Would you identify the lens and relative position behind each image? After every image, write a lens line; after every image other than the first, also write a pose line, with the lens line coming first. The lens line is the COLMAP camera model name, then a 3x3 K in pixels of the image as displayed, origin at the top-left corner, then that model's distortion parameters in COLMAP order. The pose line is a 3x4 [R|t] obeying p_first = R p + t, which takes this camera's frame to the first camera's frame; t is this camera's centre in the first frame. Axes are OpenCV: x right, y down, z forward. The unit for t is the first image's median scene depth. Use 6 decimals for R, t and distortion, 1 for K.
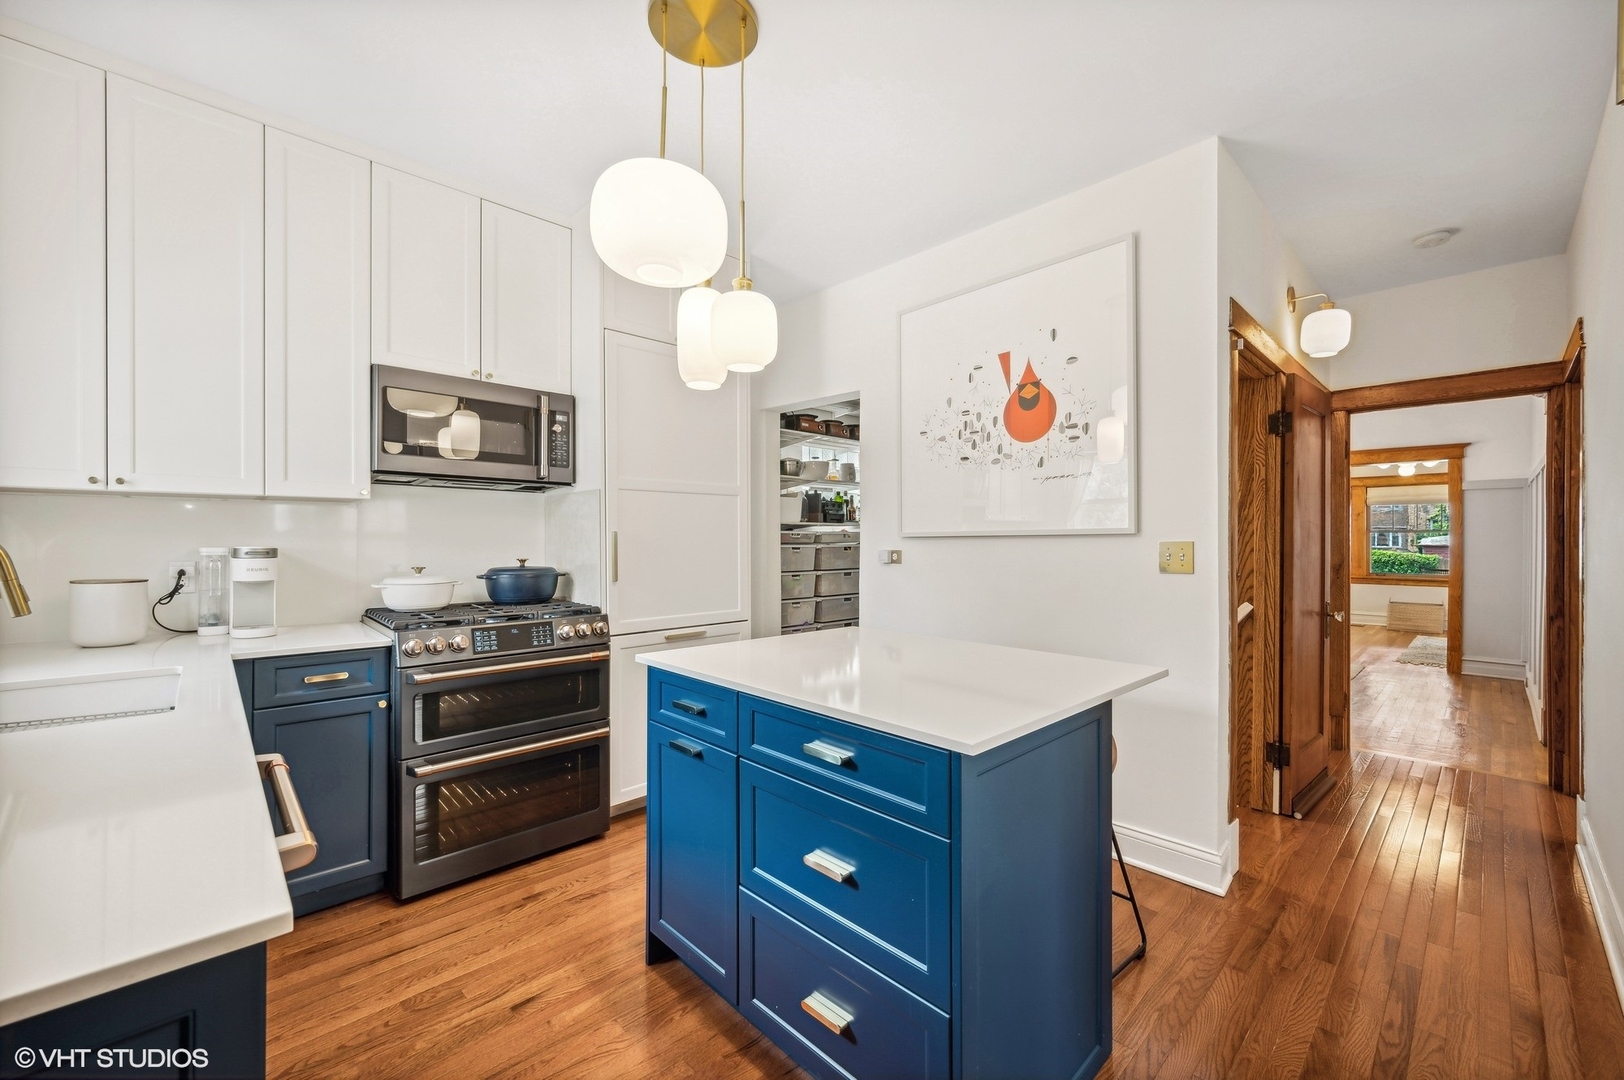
lens RADIAL K [[649.3, 0, 805.1], [0, 649.3, 541.6], [0, 0, 1]] dist [-0.003260, -0.000039]
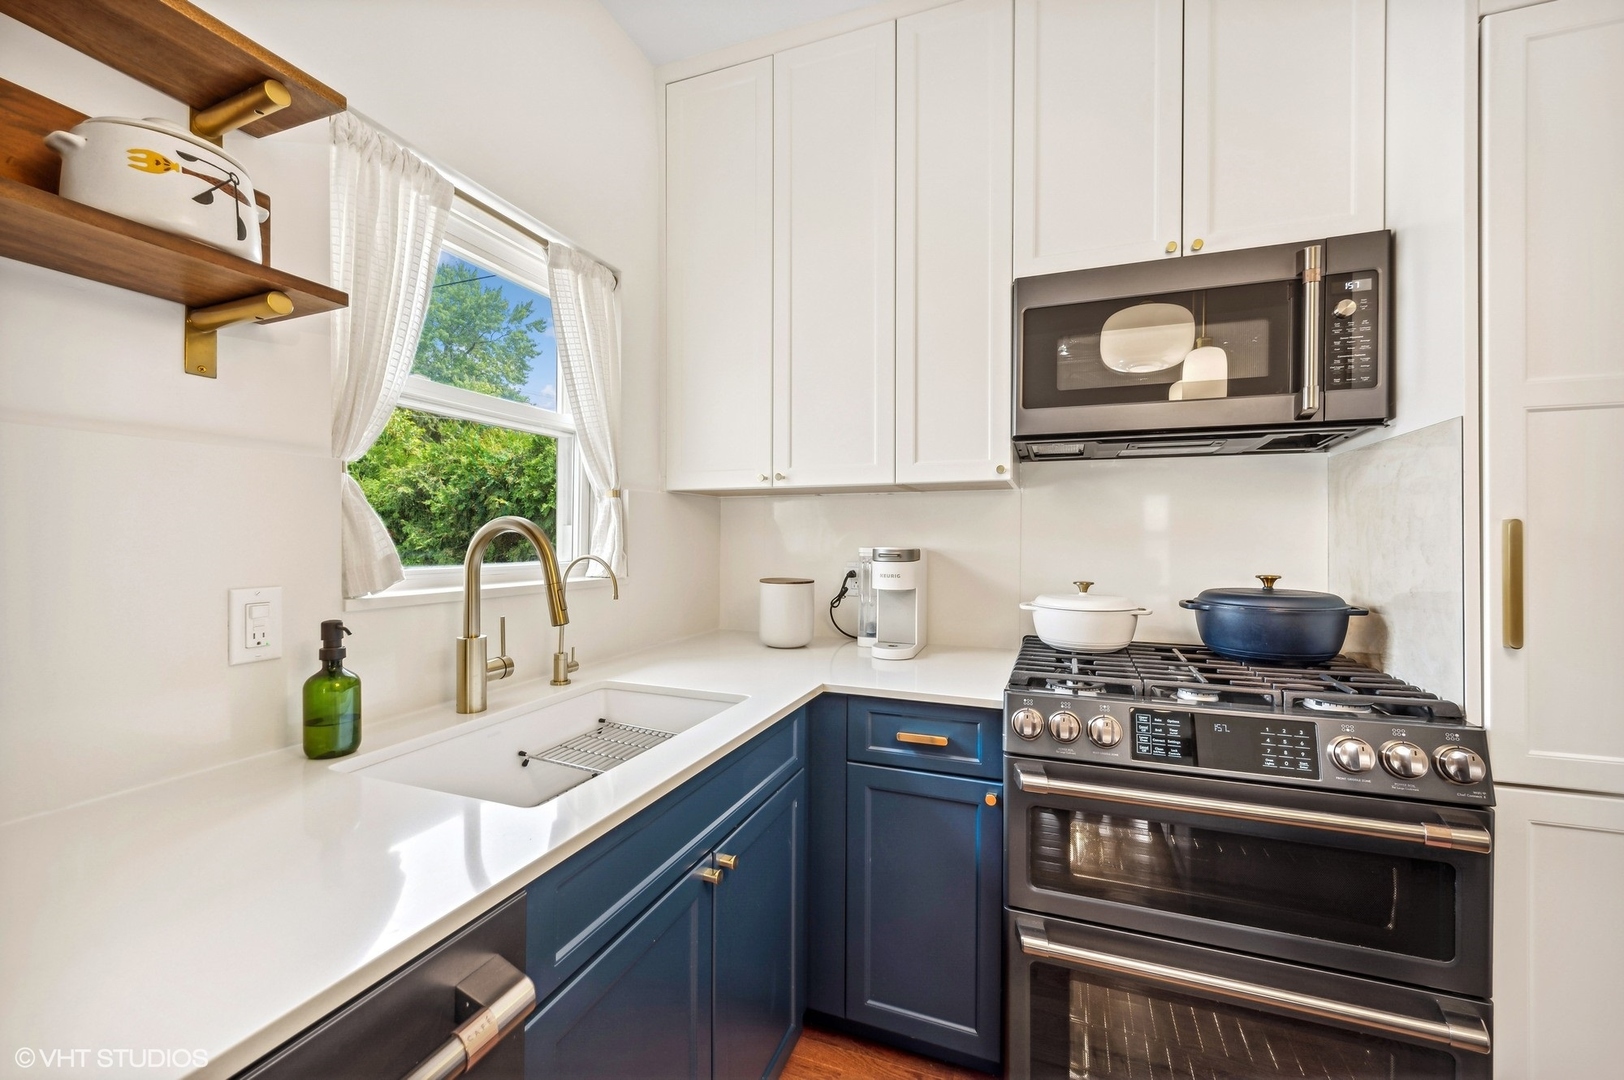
lens RADIAL K [[649.3, 0, 811.1], [0, 649.3, 538.2], [0, 0, 1]] dist [-0.003260, -0.000039]
pose [[0.435971, 0.001966, -0.899958, -0.135791], [-0.003178, 0.999995, 0.000645, -0.003366], [0.899955, 0.002579, 0.435975, 0.480583]]
